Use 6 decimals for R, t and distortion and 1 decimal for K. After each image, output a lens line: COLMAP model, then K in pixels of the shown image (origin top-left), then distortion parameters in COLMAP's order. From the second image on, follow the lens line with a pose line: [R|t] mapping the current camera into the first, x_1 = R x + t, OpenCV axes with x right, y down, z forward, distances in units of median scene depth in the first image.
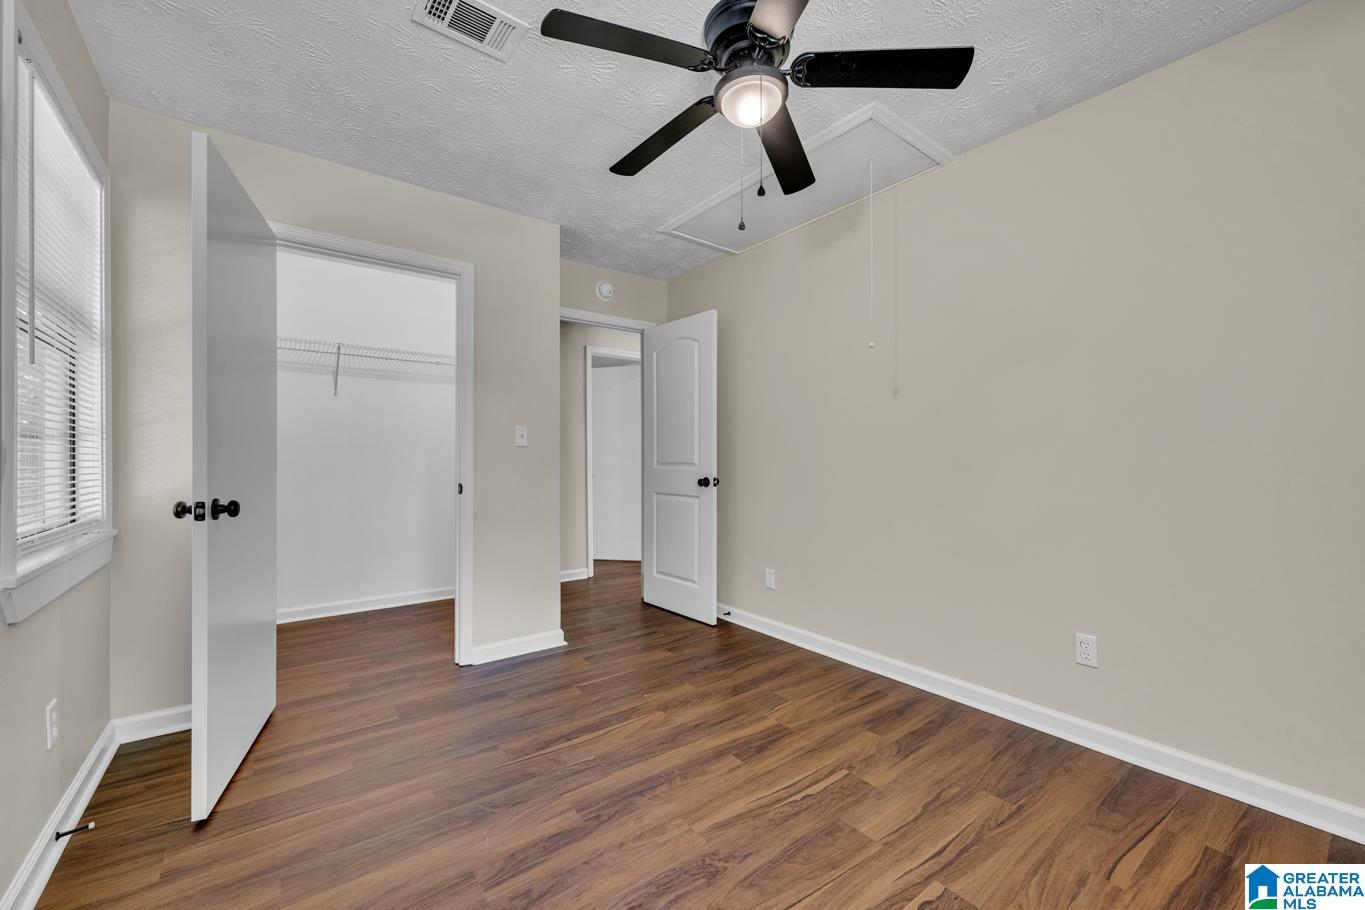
lens RADIAL K [[605.8, 0, 678.4], [0, 605.8, 459.3], [0, 0, 1]] dist [0.000516, 0.000000]
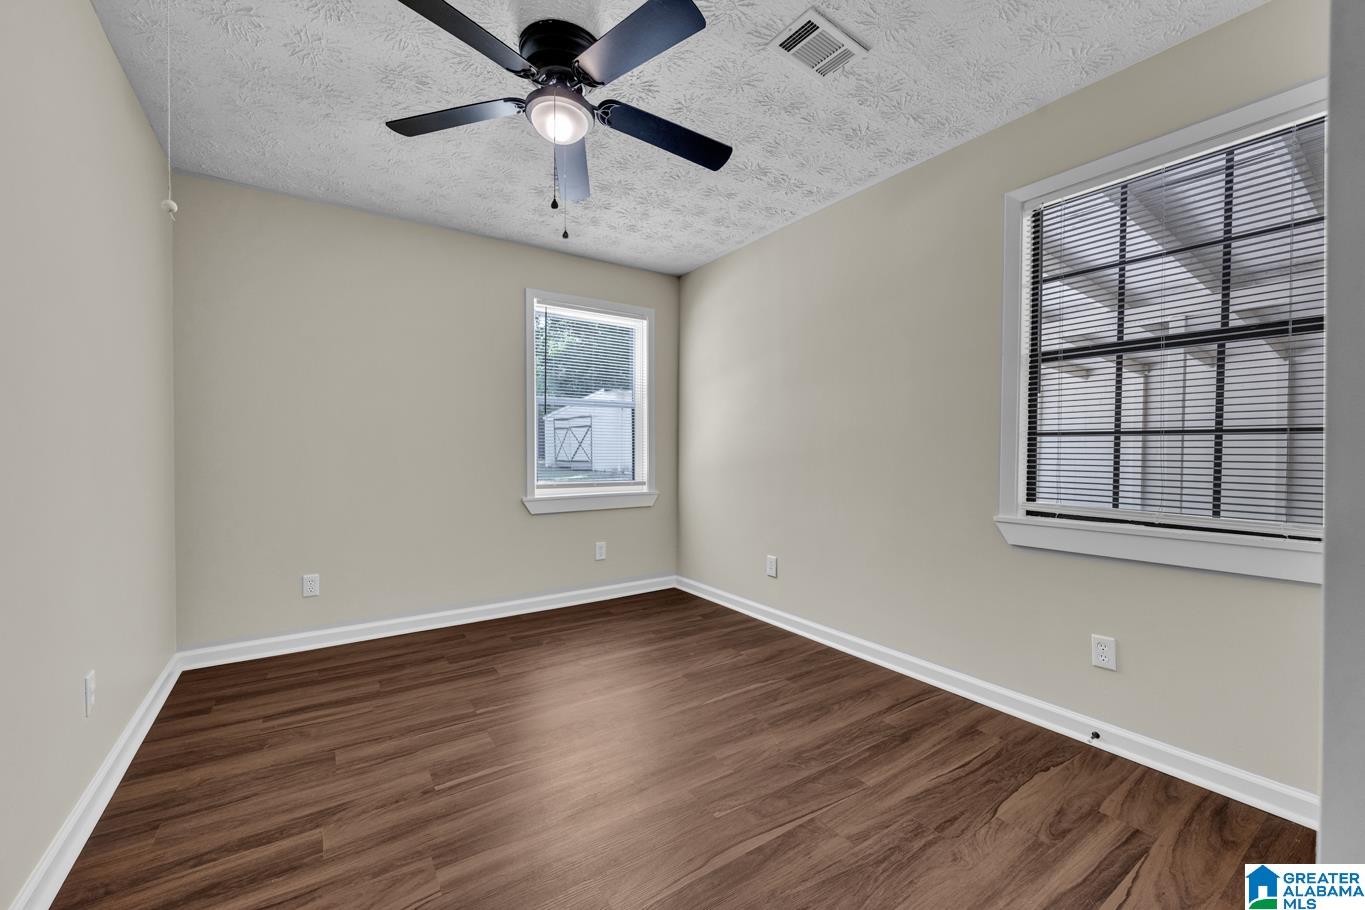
lens RADIAL K [[605.8, 0, 678.4], [0, 605.8, 459.3], [0, 0, 1]] dist [0.000516, 0.000000]
pose [[-0.998927, -0.002051, 0.046256, -0.134068], [-0.001419, 0.999905, 0.013694, 0.000188], [-0.046280, 0.013614, -0.998836, 1.902207]]
